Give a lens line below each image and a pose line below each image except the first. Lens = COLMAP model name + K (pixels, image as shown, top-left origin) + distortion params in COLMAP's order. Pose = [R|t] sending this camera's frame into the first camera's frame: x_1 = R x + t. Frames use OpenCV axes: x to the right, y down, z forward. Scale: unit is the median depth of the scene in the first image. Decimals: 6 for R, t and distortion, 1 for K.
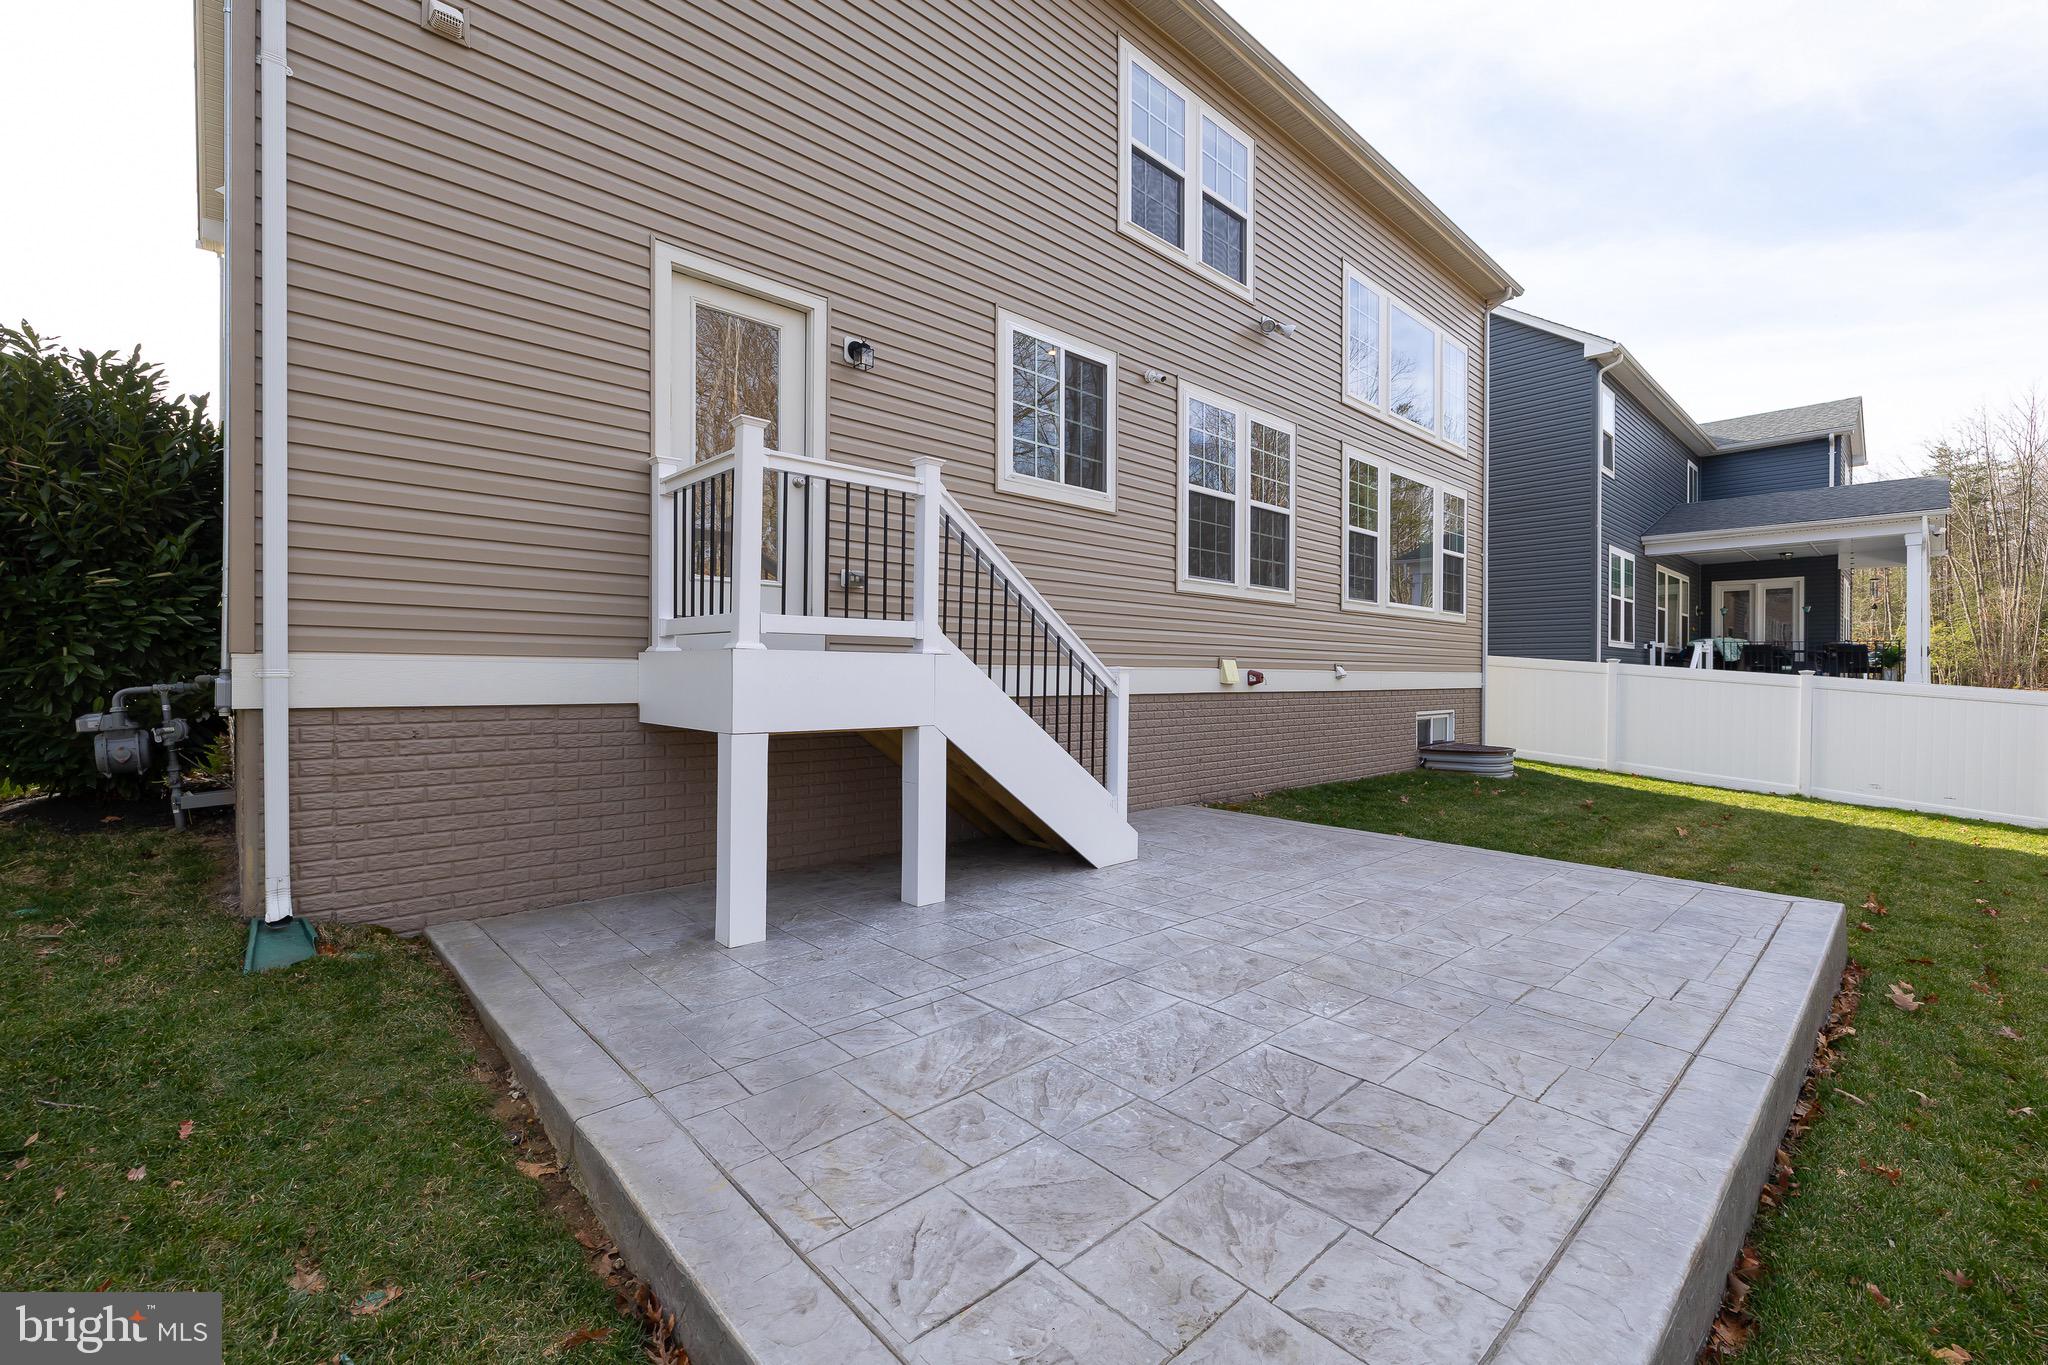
lens RADIAL K [[858.8, 0, 1016.3], [0, 858.8, 673.6], [0, 0, 1]] dist [0.001962, 0.000225]
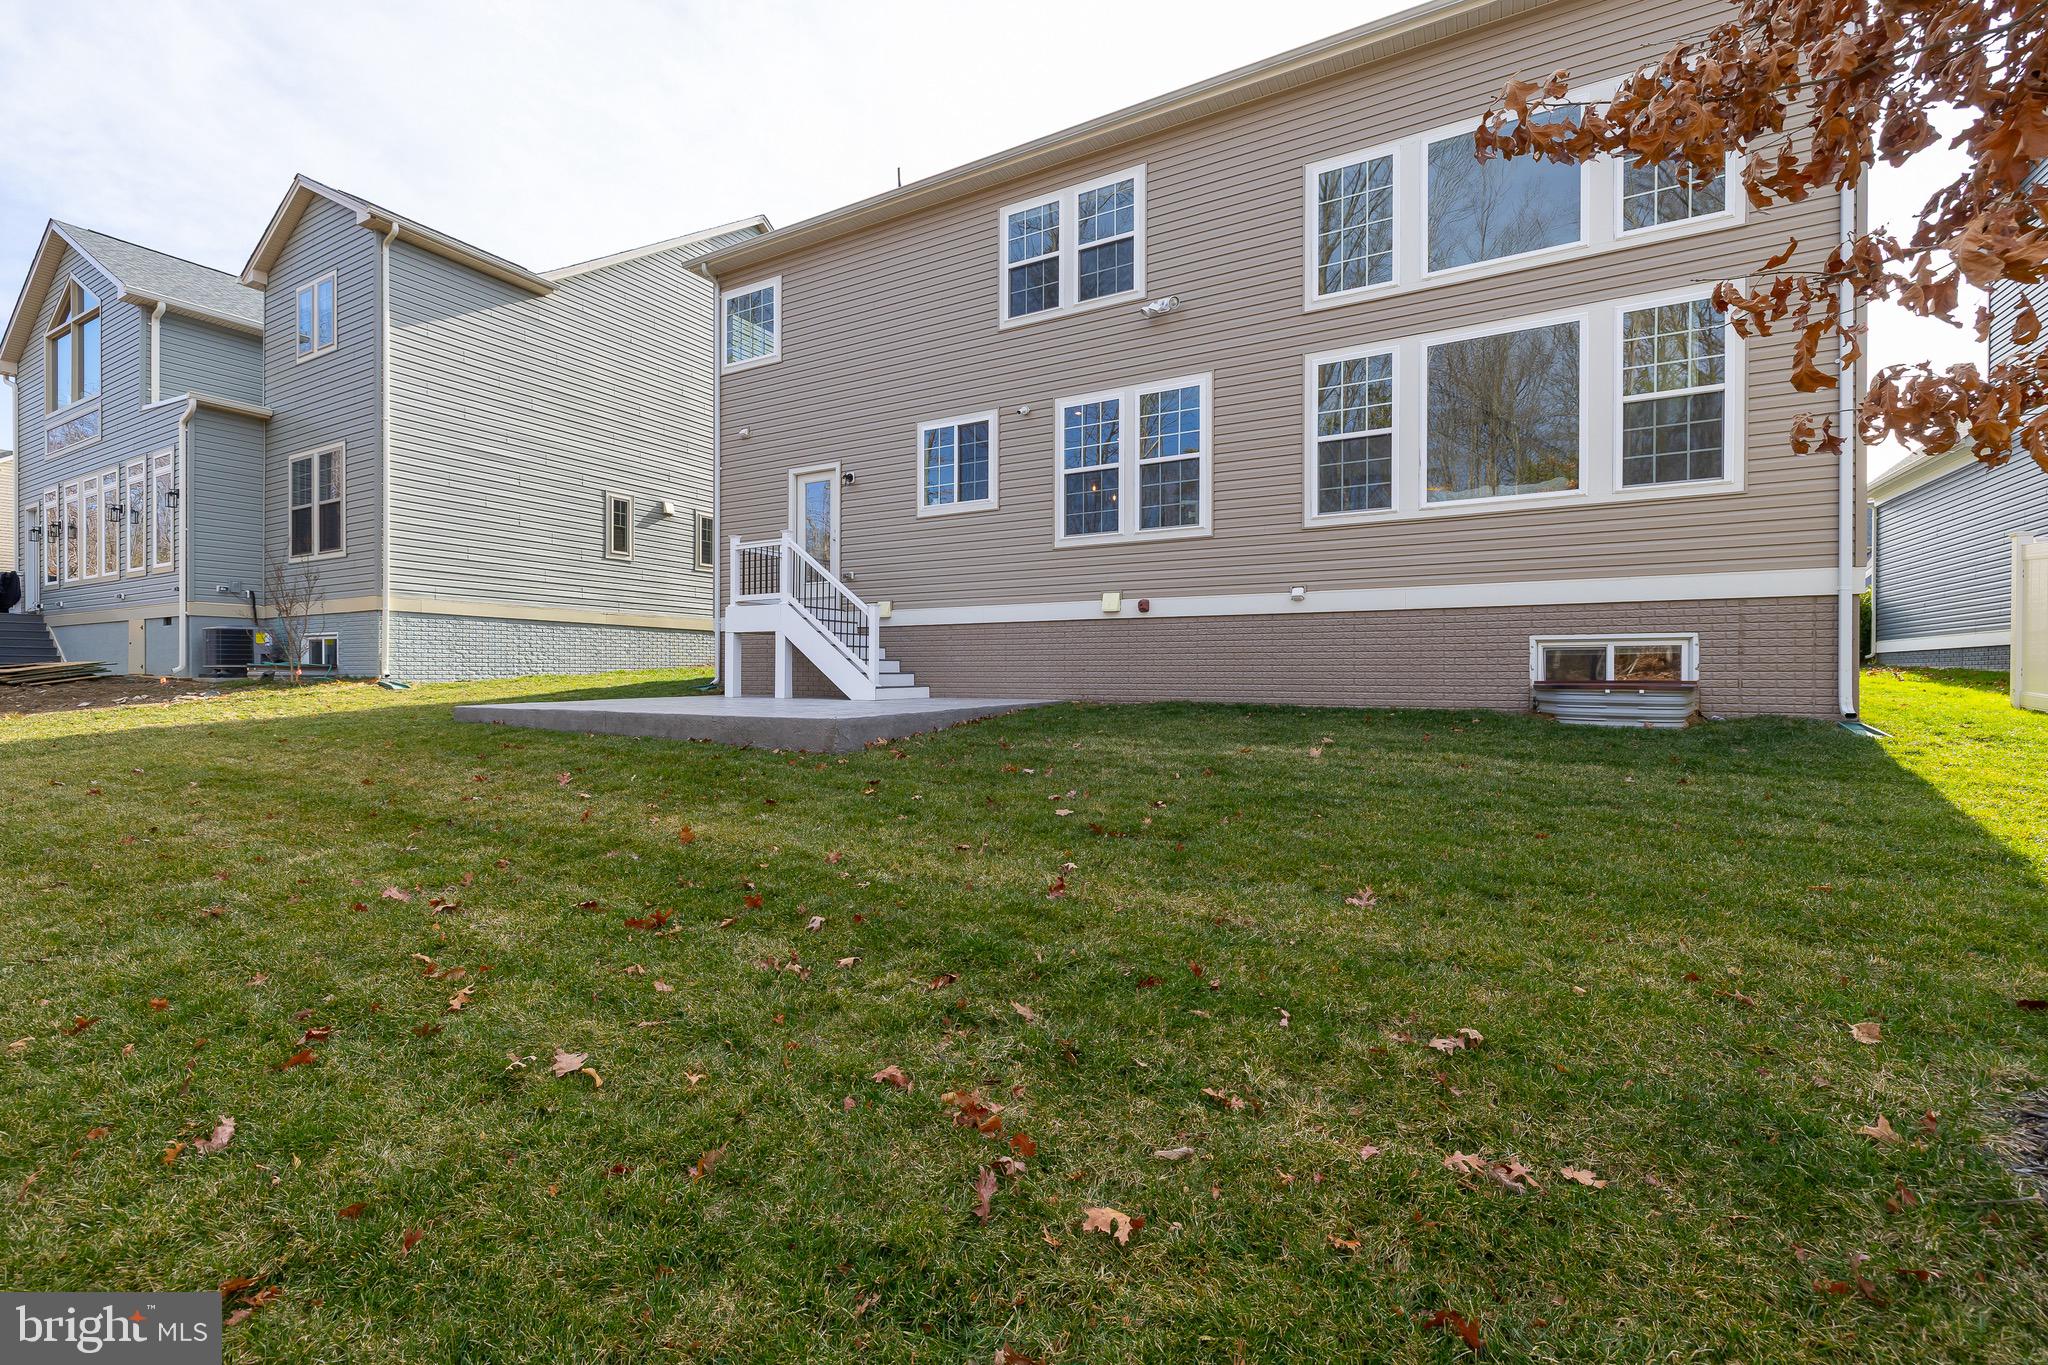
lens RADIAL K [[858.8, 0, 1024.1], [0, 858.8, 680.3], [0, 0, 1]] dist [0.001962, 0.000225]
pose [[0.304187, -0.002043, -0.952610, 2.211775], [-0.001550, 0.999995, -0.002639, 0.181568], [0.952611, 0.002279, 0.304182, 0.758585]]
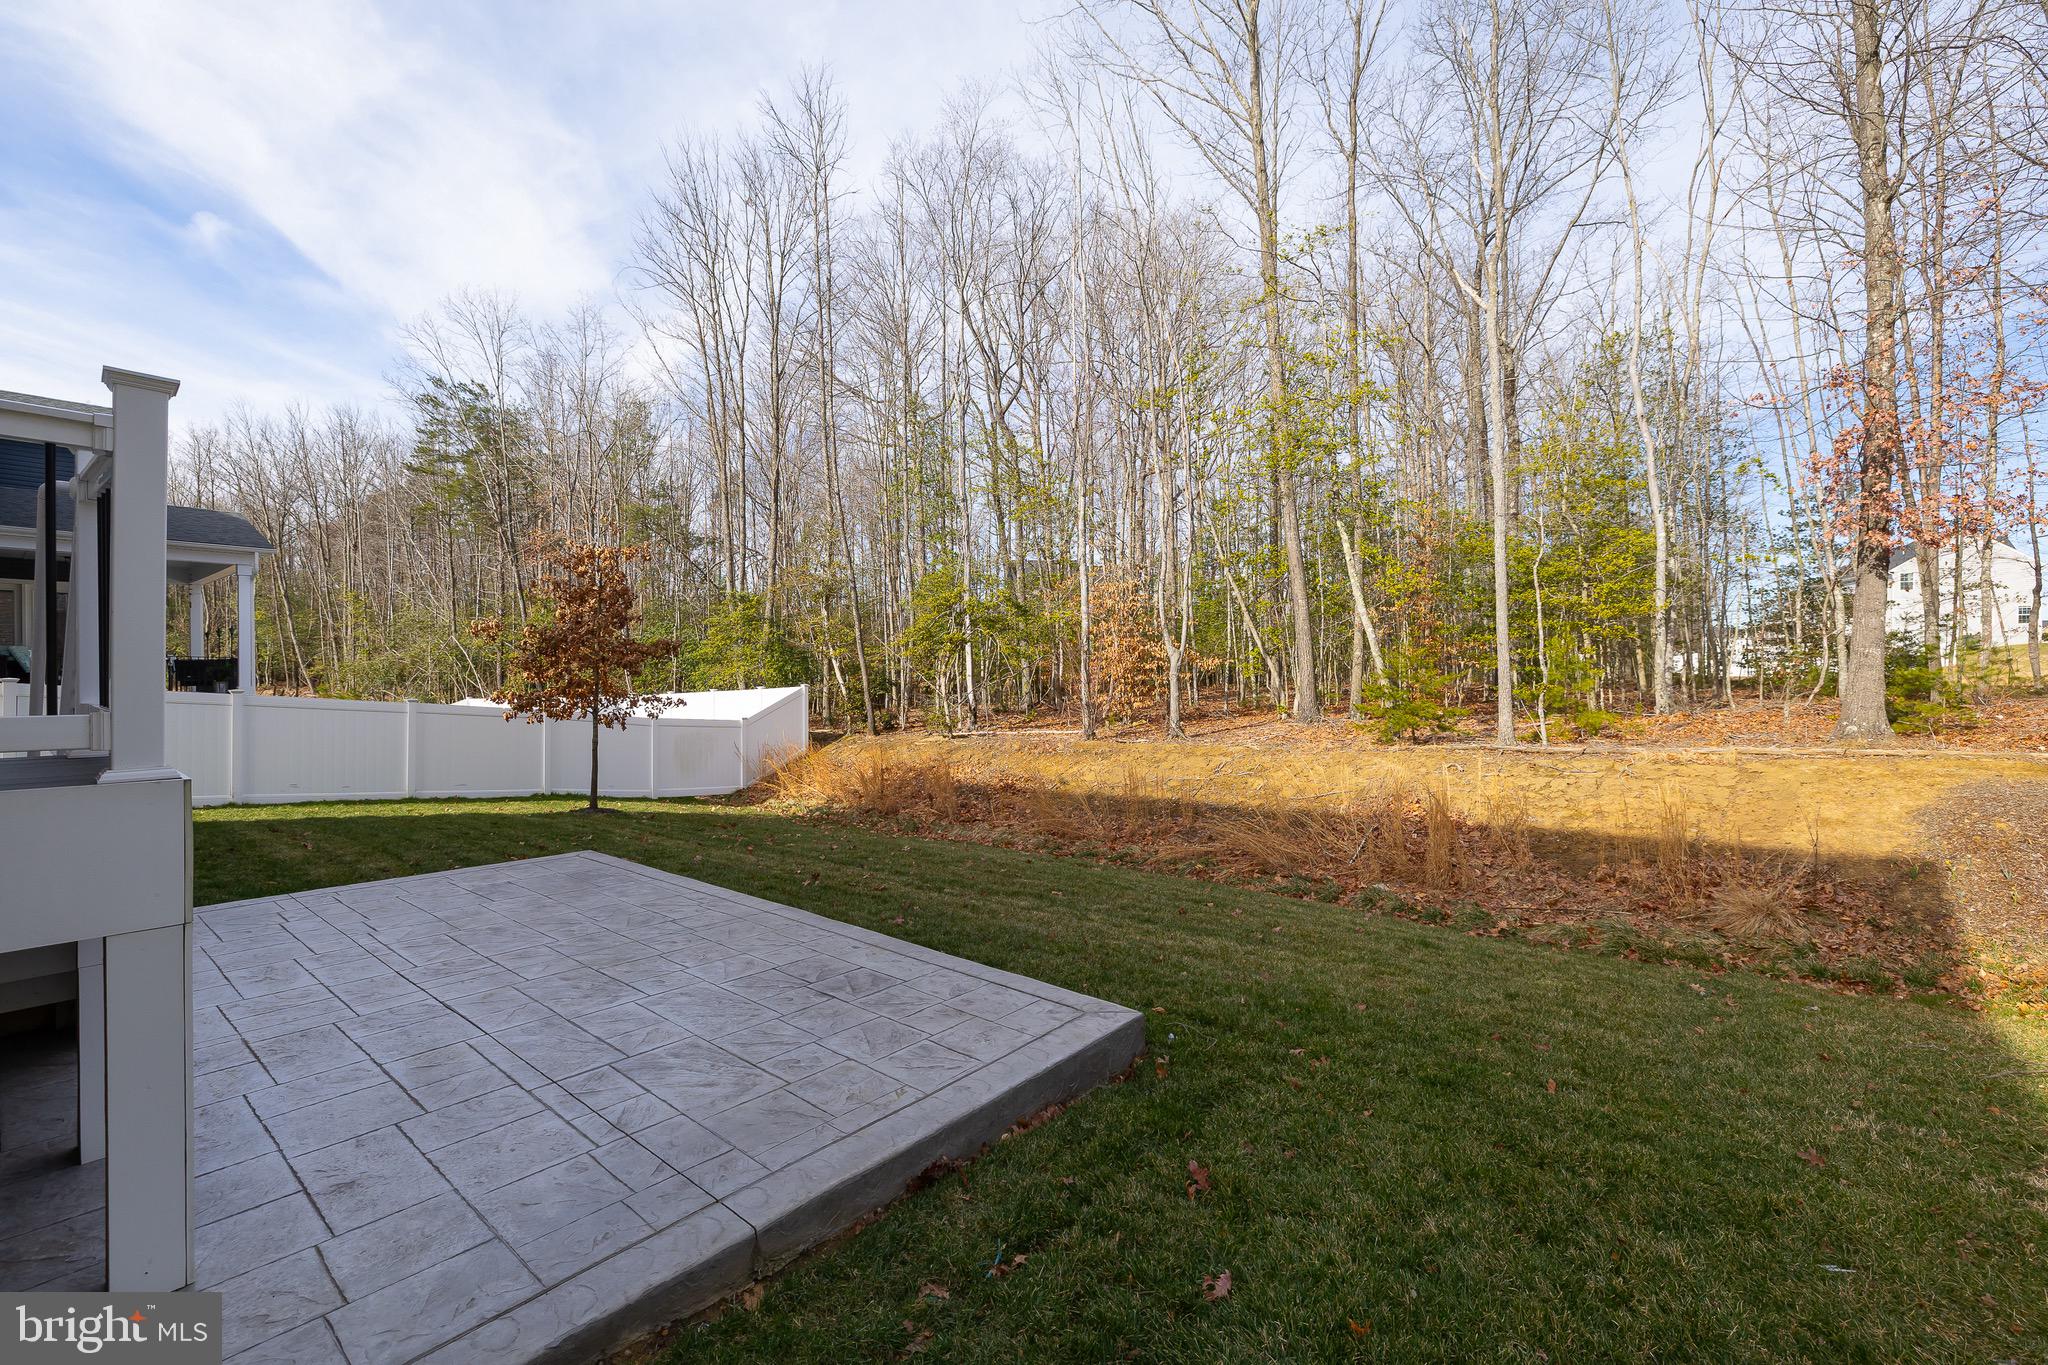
lens RADIAL K [[858.8, 0, 1013.7], [0, 858.8, 675.4], [0, 0, 1]] dist [0.001962, 0.000225]
pose [[-0.126998, -0.009490, 0.991858, -1.072221], [0.000059, 0.999954, 0.009575, -0.115625], [-0.991903, 0.001275, -0.126991, 0.548795]]
